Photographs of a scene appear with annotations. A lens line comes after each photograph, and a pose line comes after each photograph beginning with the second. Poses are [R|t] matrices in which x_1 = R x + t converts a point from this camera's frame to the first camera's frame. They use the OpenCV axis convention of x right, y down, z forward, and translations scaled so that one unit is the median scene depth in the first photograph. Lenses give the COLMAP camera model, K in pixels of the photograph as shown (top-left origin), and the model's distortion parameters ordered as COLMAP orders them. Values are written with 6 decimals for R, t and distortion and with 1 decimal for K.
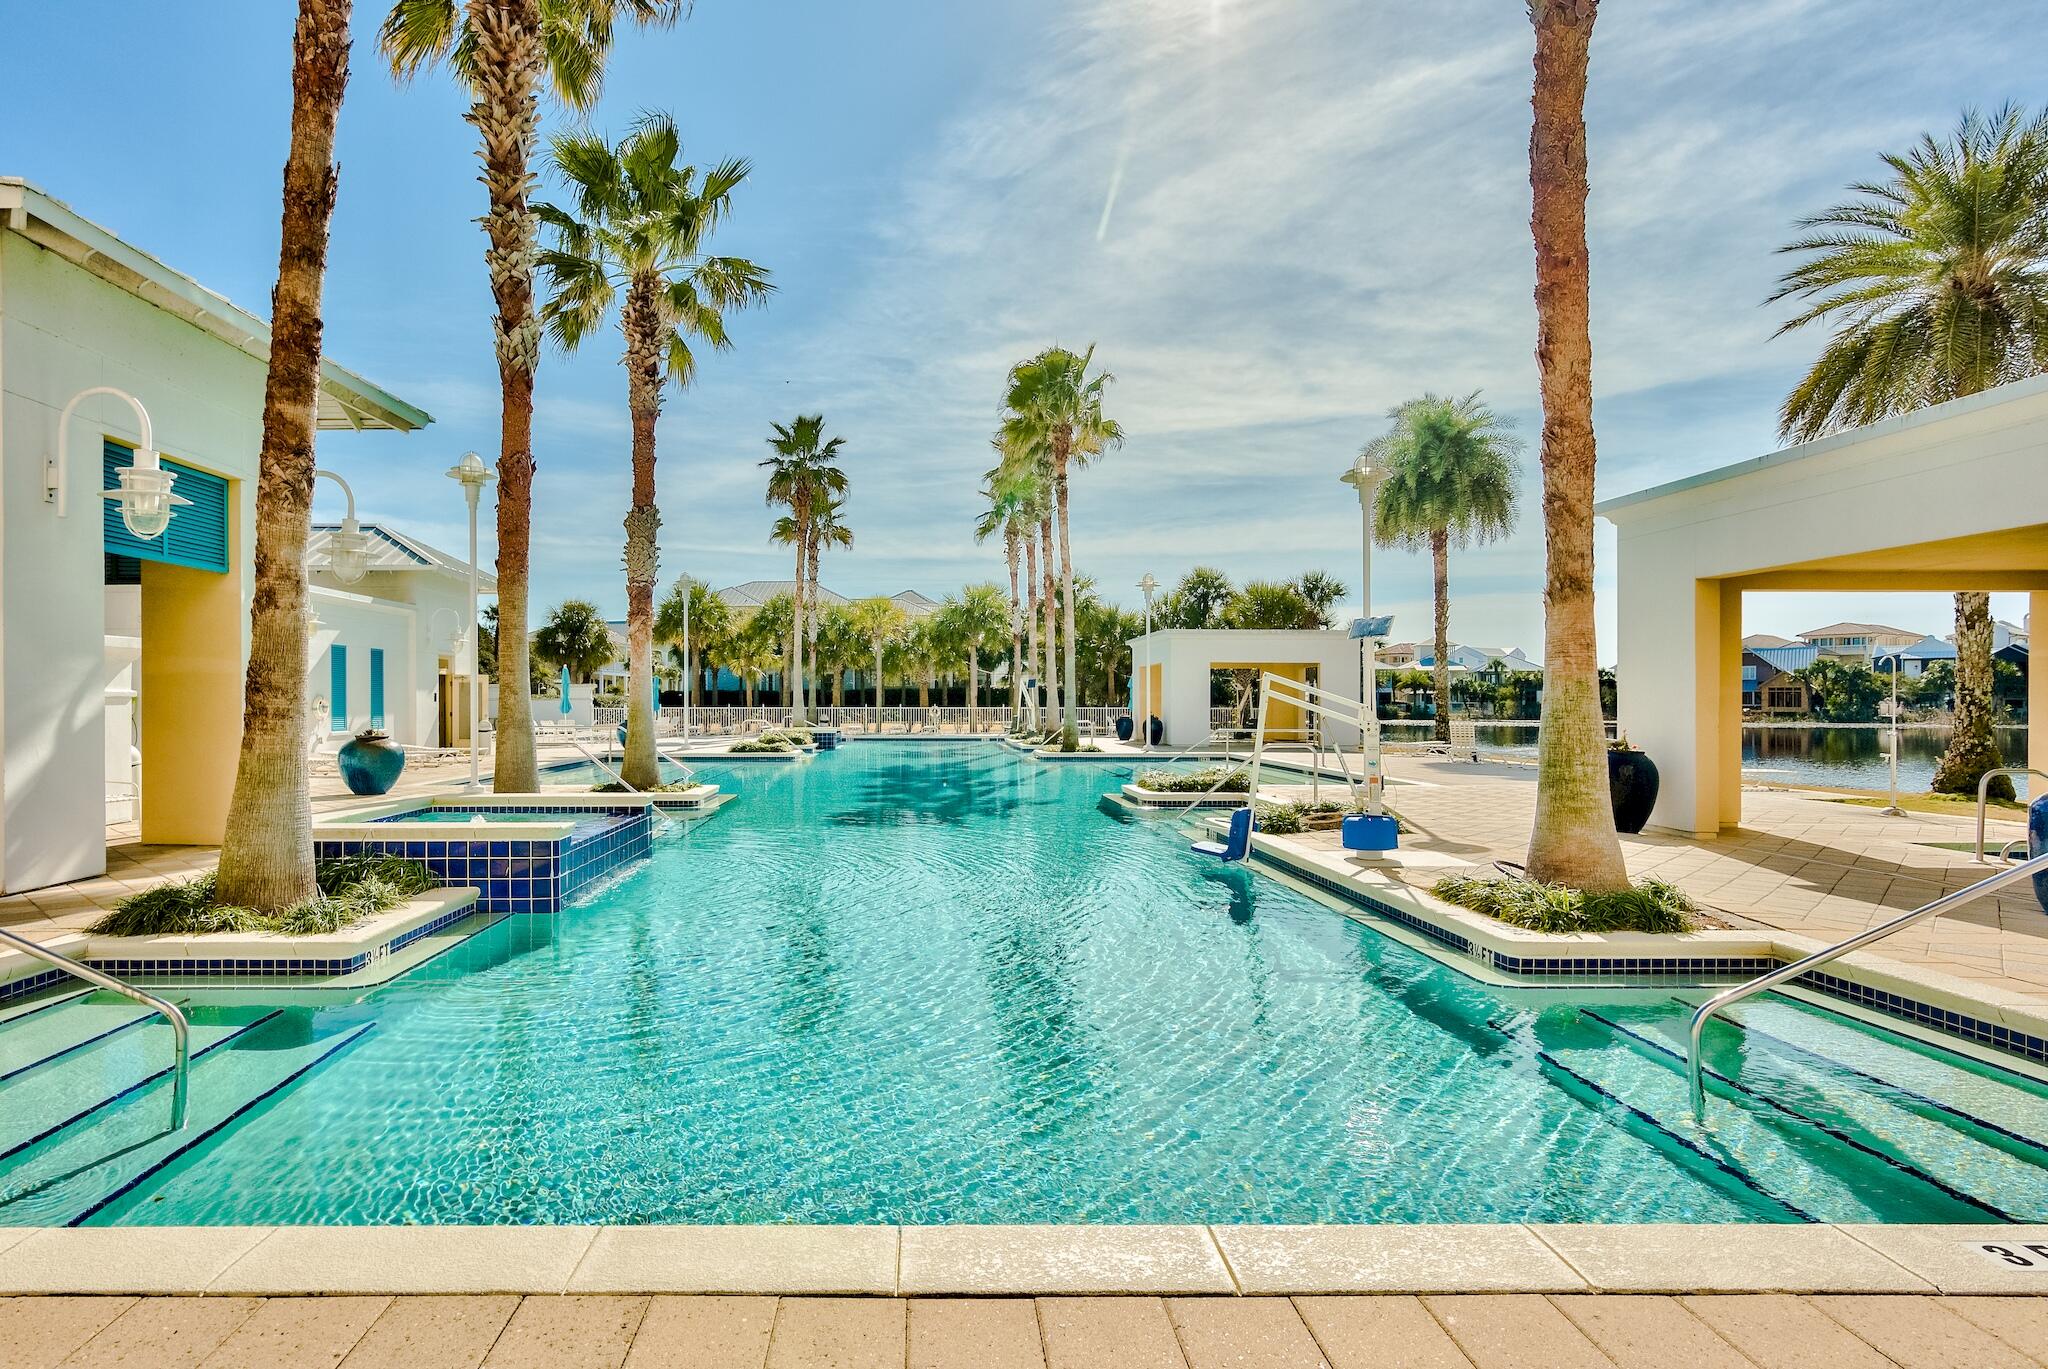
lens RADIAL K [[1070.7, 0, 1023.7], [0, 1070.7, 791.0], [0, 0, 1]] dist [-0.002743, -0.000045]
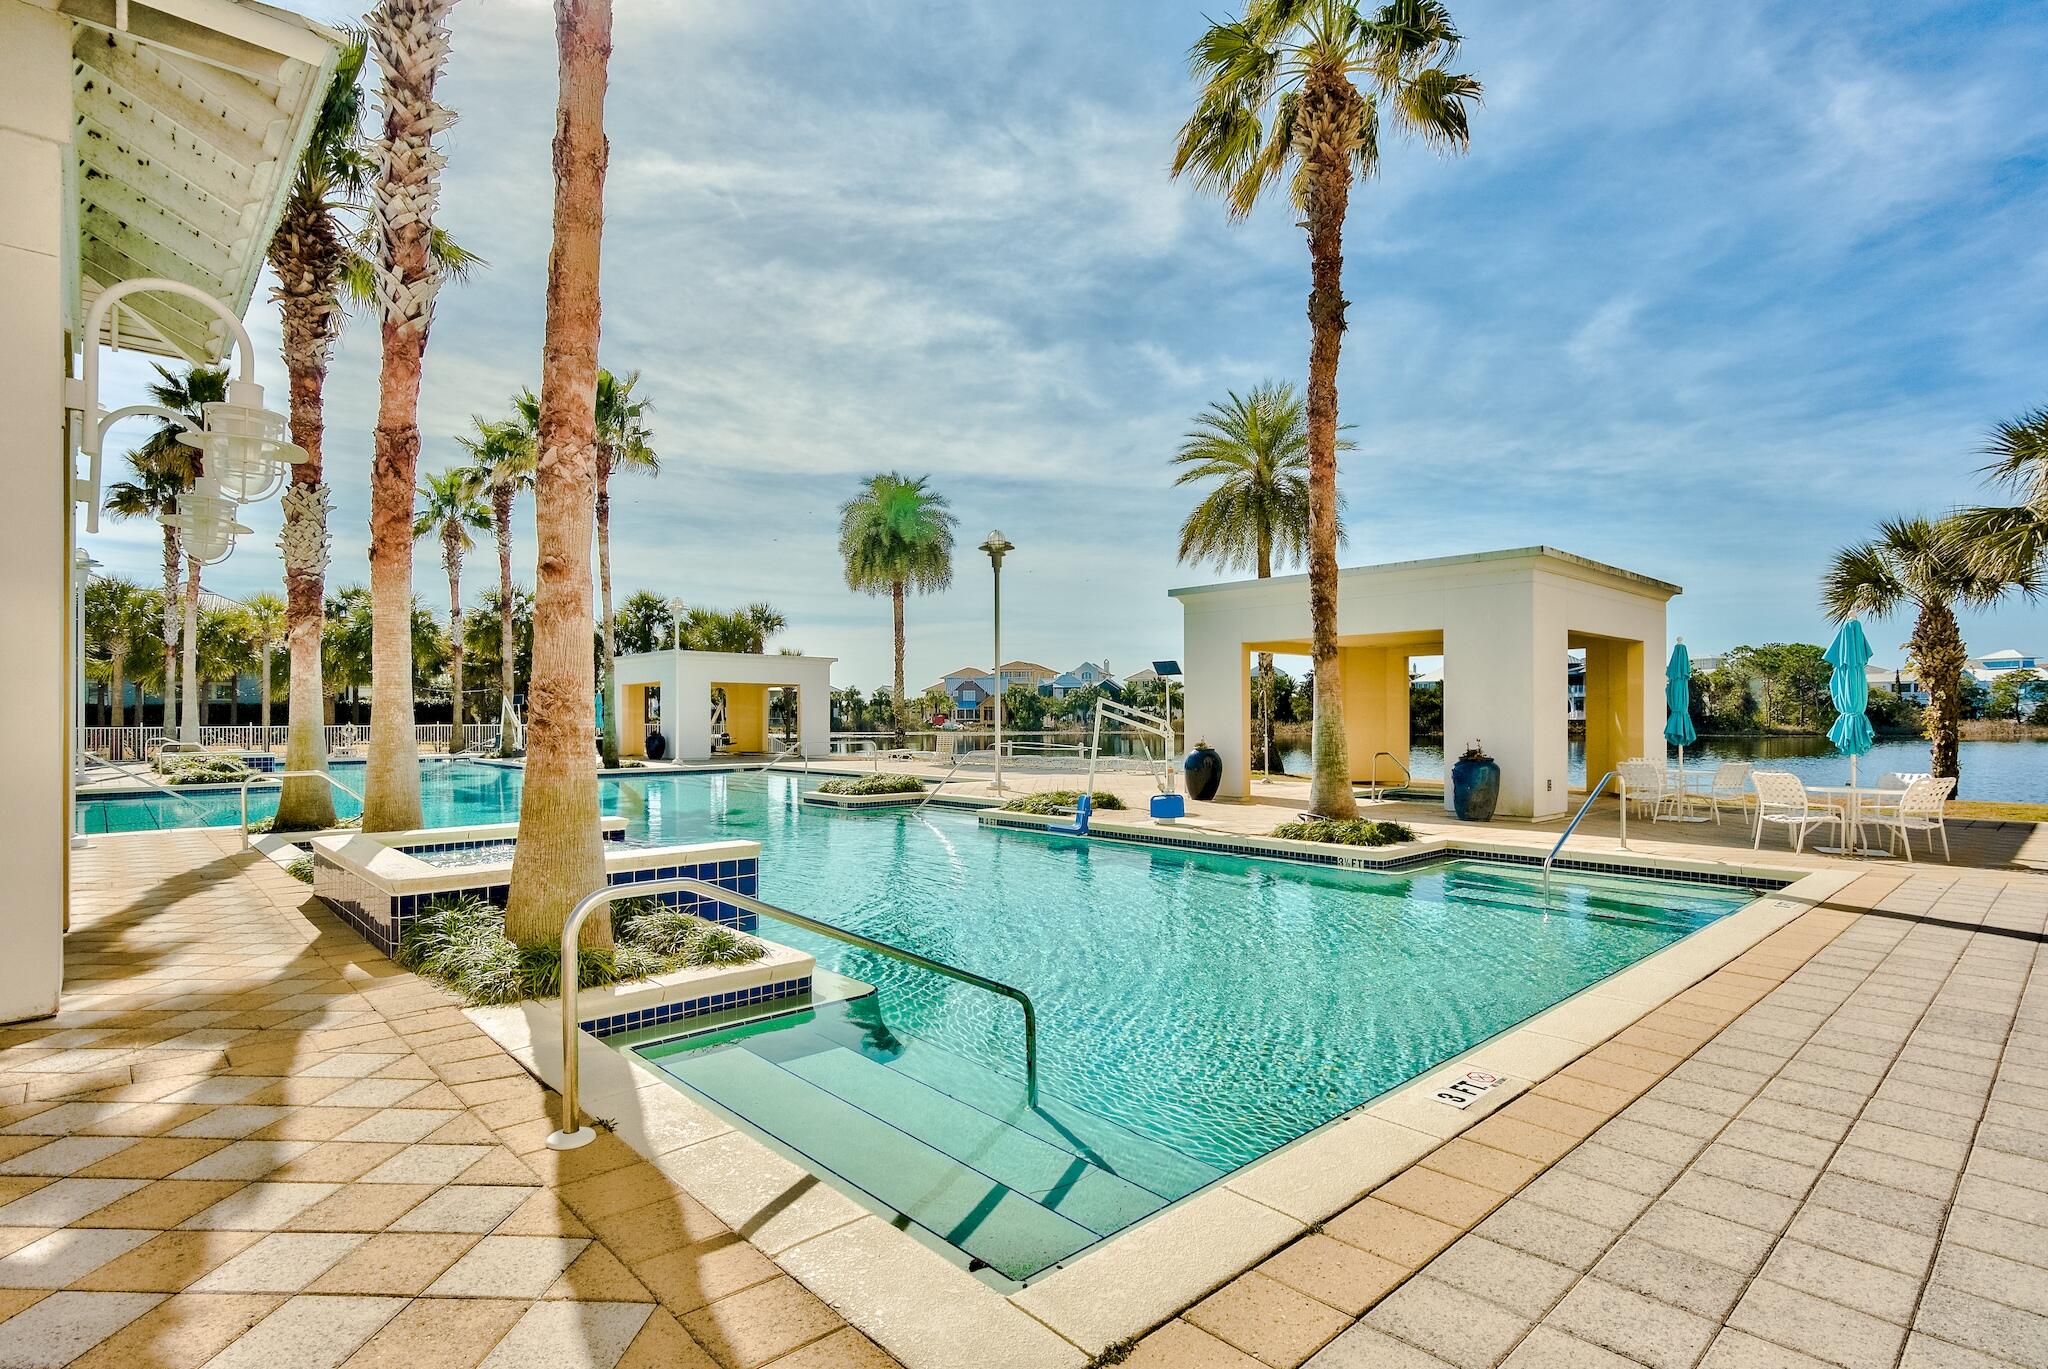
lens RADIAL K [[1005.9, 0, 1023.2], [0, 1005.9, 712.7], [0, 0, 1]] dist [0.000350, 0.000286]
pose [[0.736496, 0.000809, 0.676441, -0.135897], [0.059427, 0.996055, -0.065894, -0.001655], [-0.673826, 0.088730, 0.733543, 0.024527]]
